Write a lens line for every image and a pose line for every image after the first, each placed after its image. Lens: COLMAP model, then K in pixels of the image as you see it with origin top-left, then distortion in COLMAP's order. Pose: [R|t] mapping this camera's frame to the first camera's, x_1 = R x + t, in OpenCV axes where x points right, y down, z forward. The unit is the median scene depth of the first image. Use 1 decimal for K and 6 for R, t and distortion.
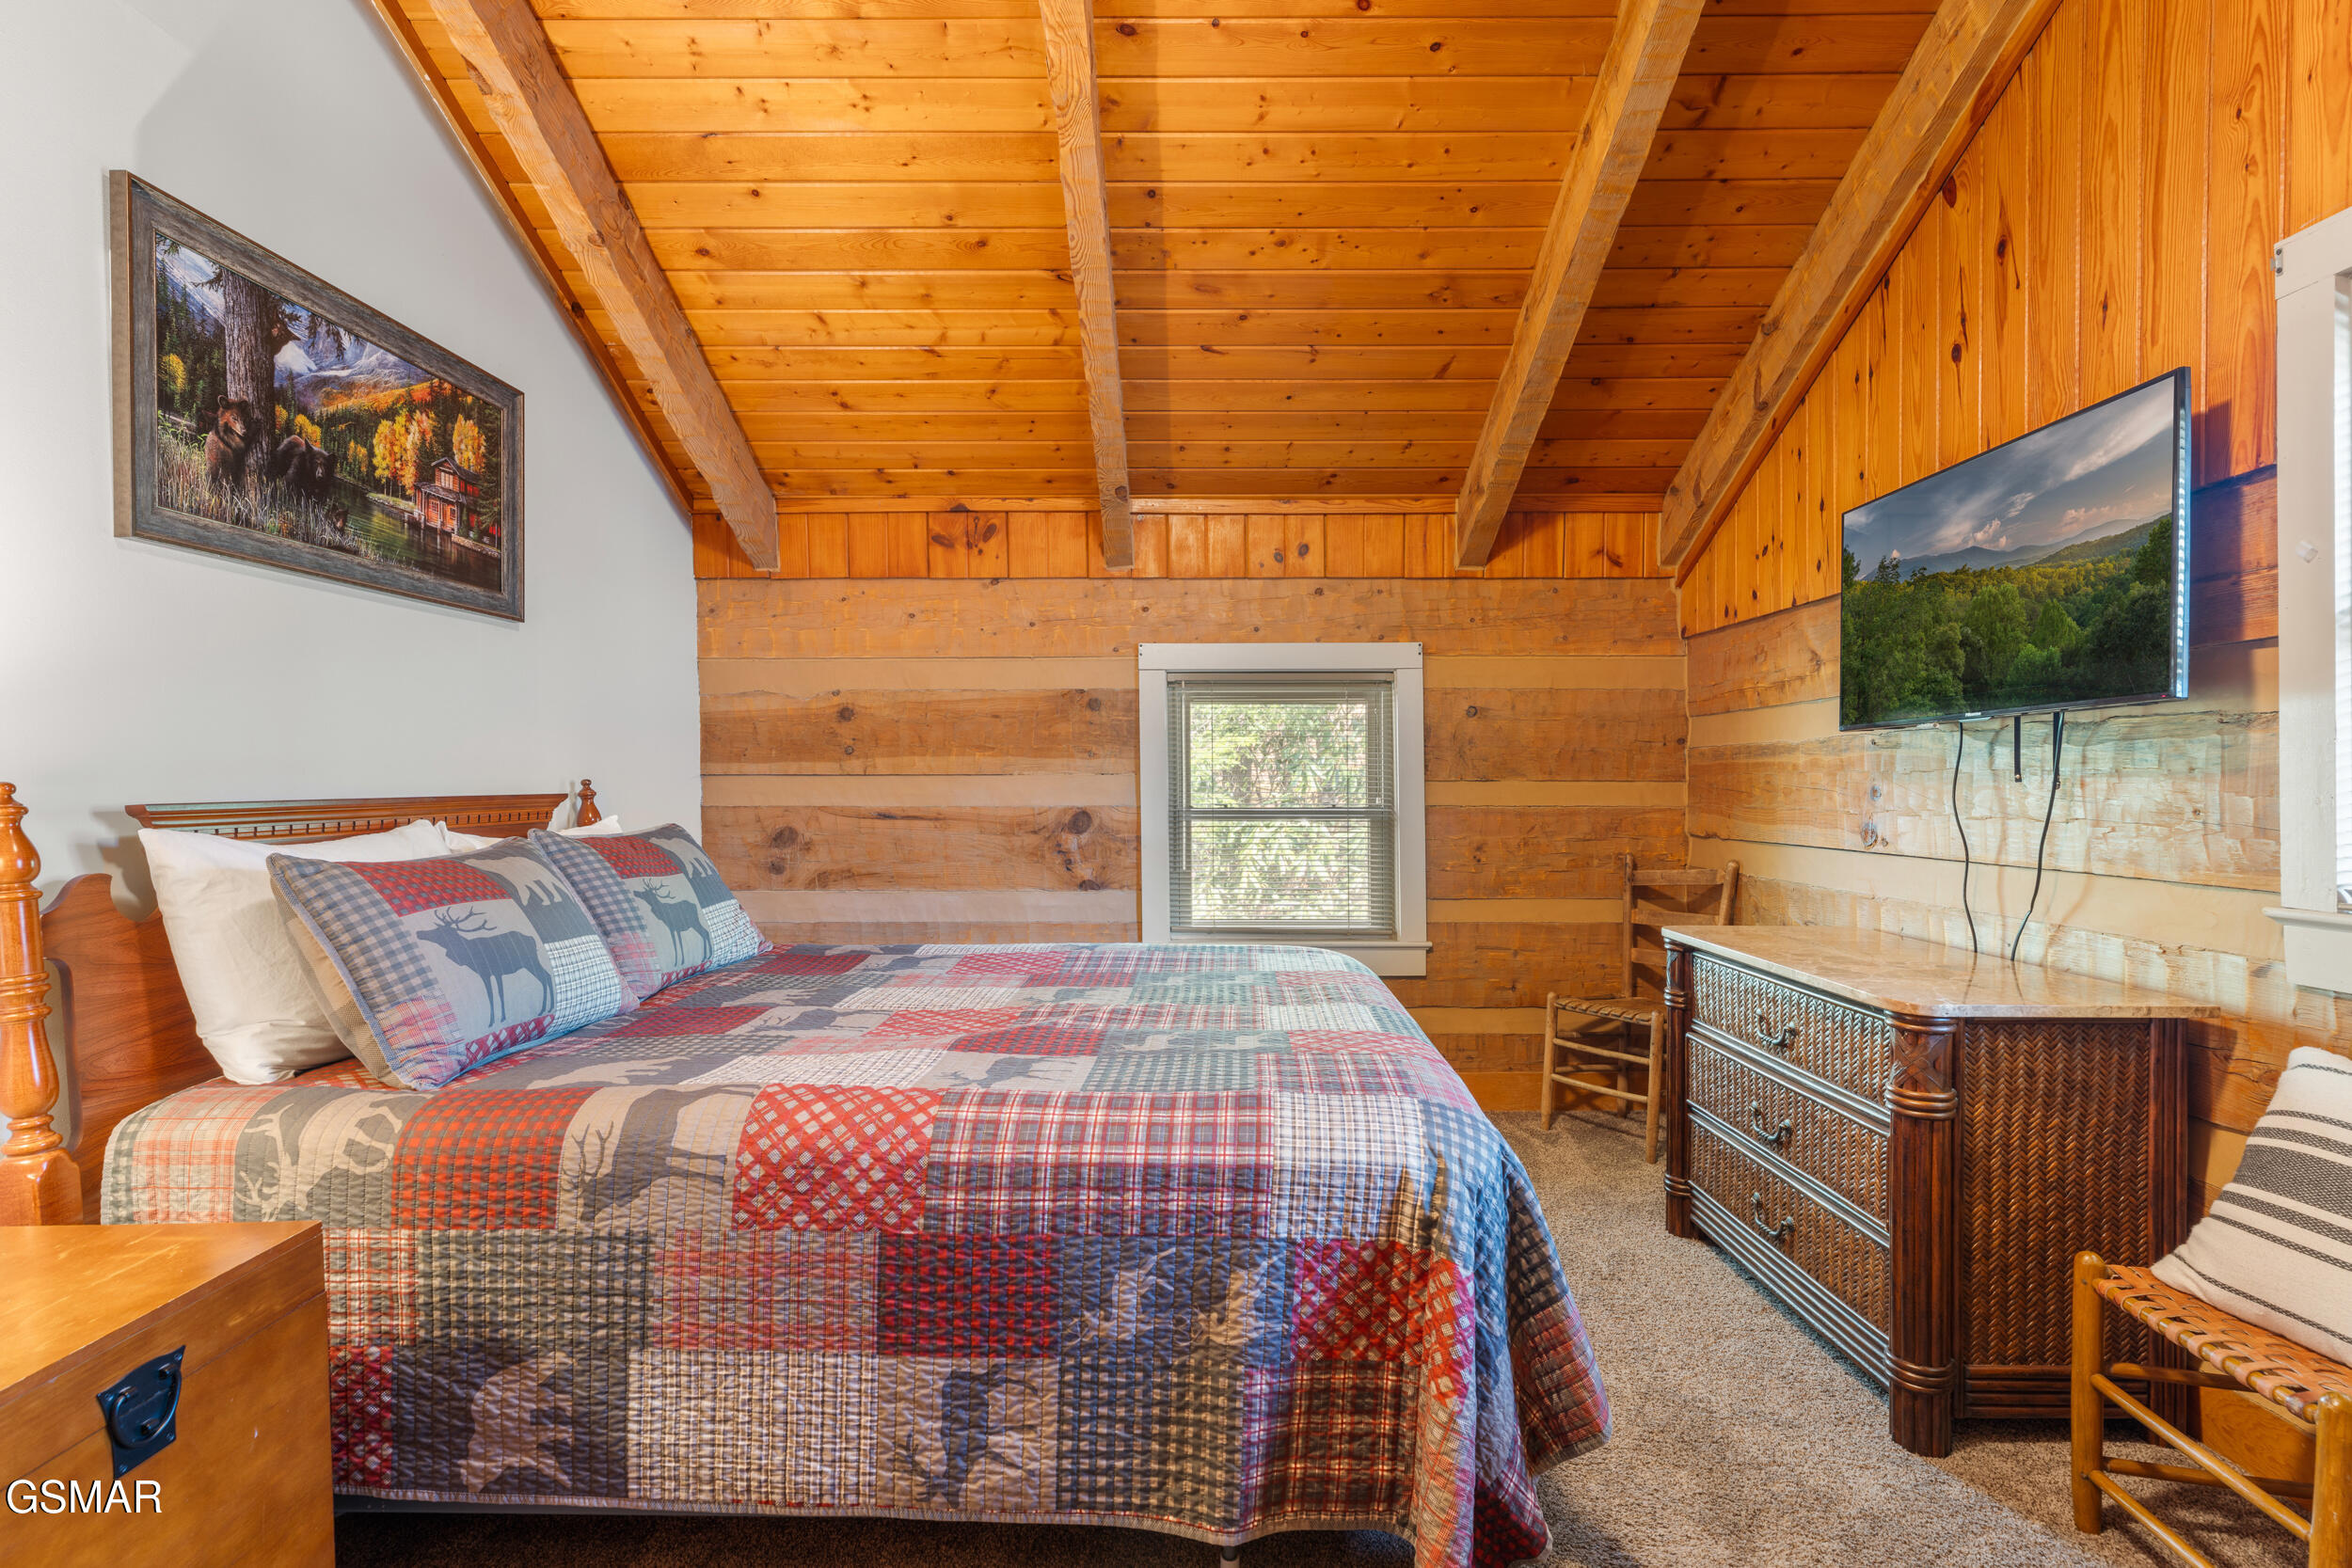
lens RADIAL K [[1093.3, 0, 1195.5], [0, 1093.3, 793.6], [0, 0, 1]] dist [-0.002365, -0.000077]
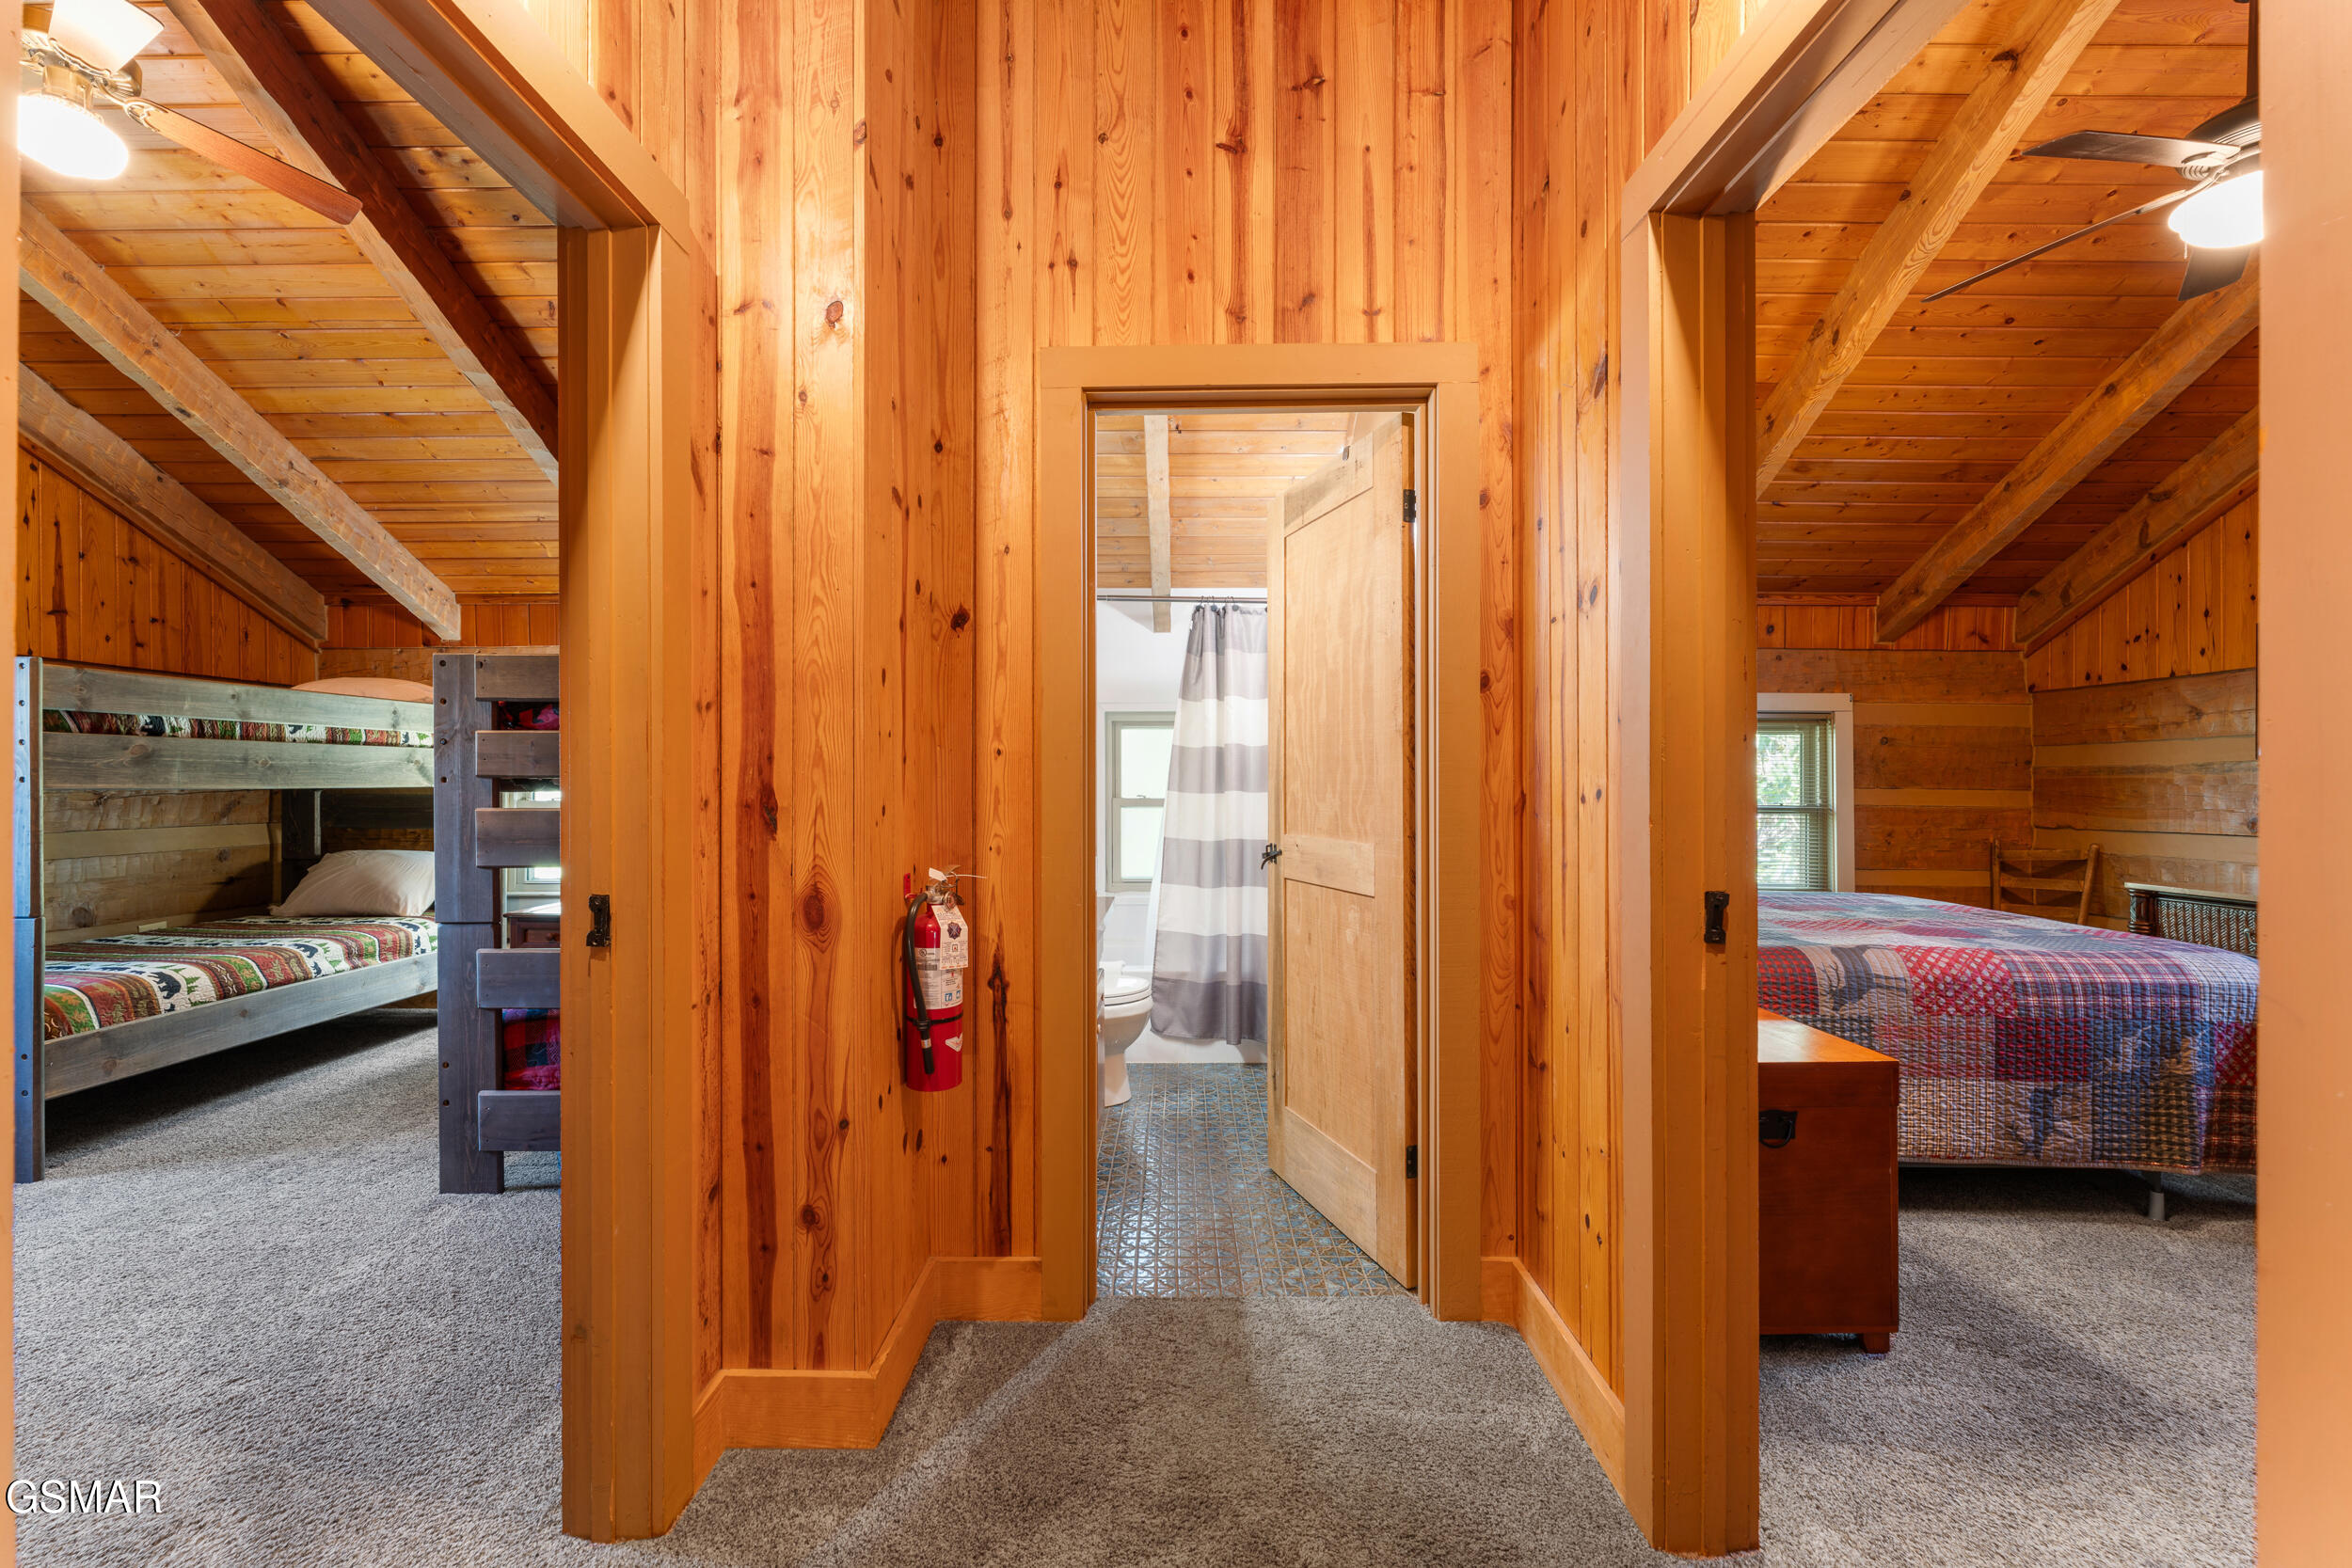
lens RADIAL K [[963.6, 0, 1170.8], [0, 963.6, 783.4], [0, 0, 1]] dist [-0.001207, 0.000205]
pose [[0.999945, 0.010379, -0.001188, -1.390276], [-0.010396, 0.999834, -0.014937, 0.021363], [0.001033, 0.014949, 0.999888, -0.570121]]
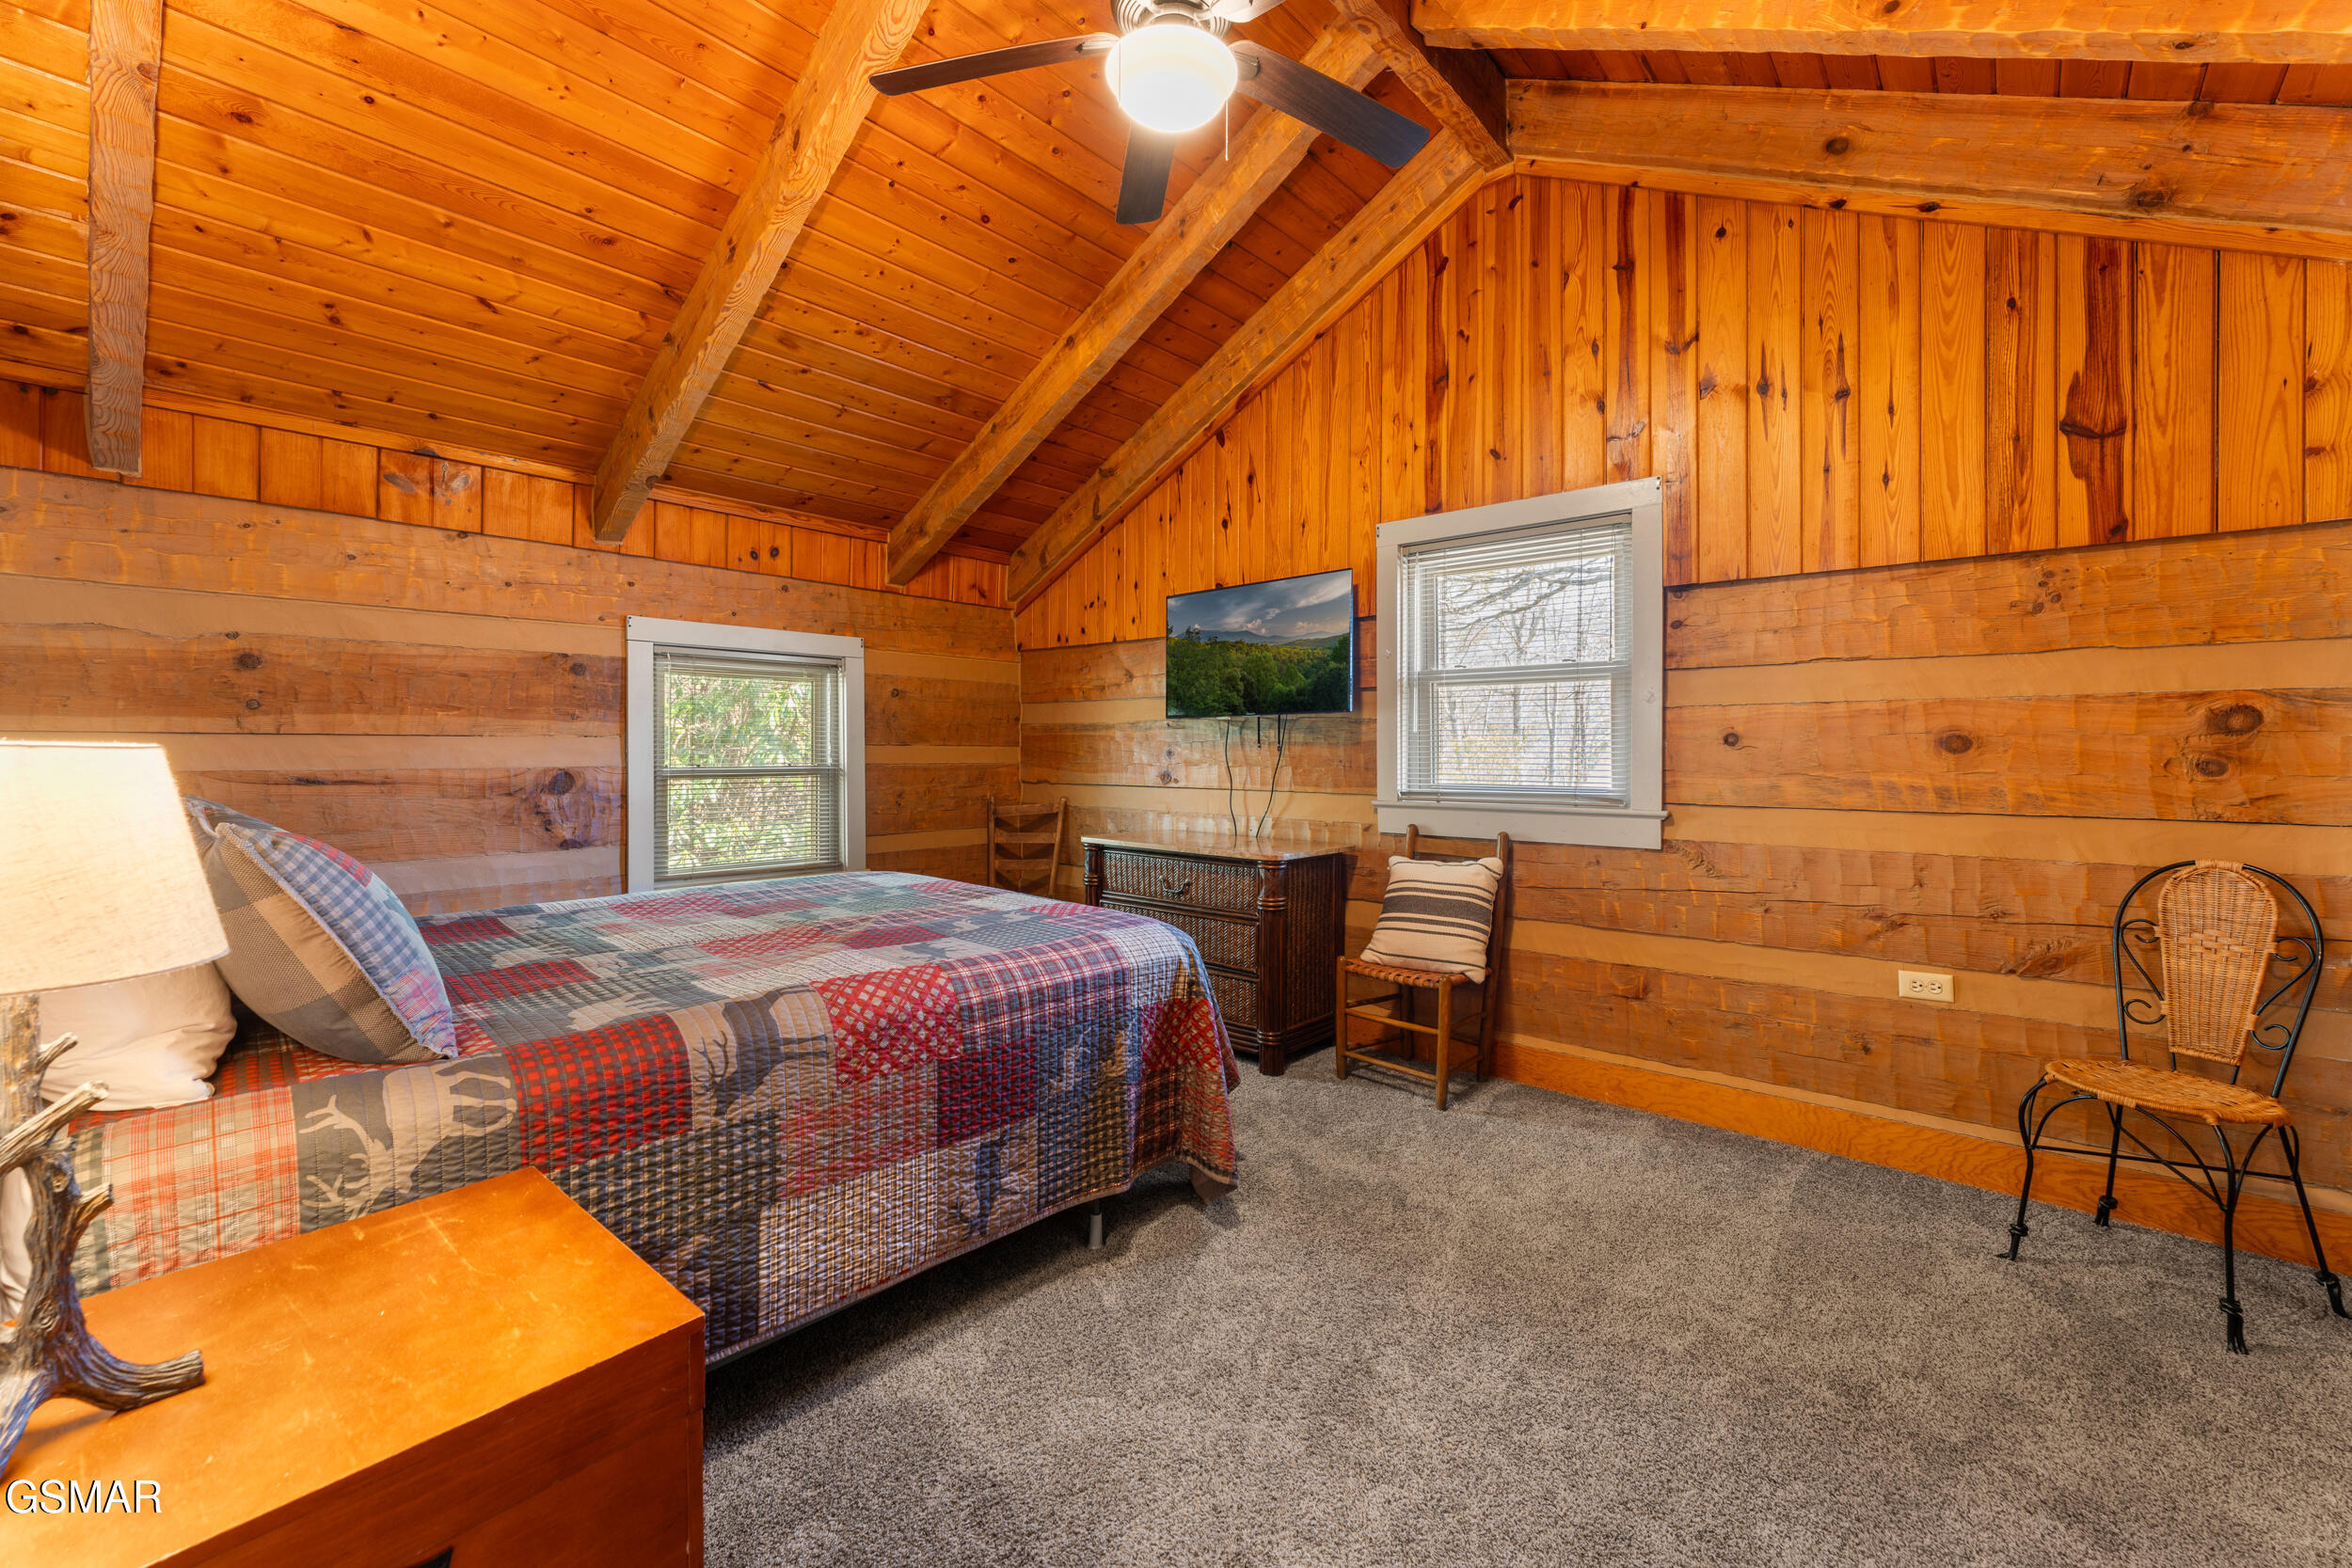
lens RADIAL K [[963.6, 0, 1164.1], [0, 963.6, 740.8], [0, 0, 1]] dist [-0.001207, 0.000205]
pose [[0.659867, 0.009544, 0.751322, -0.821321], [0.002820, 0.999881, -0.015178, 0.003610], [-0.751377, 0.012134, 0.659761, -0.040234]]
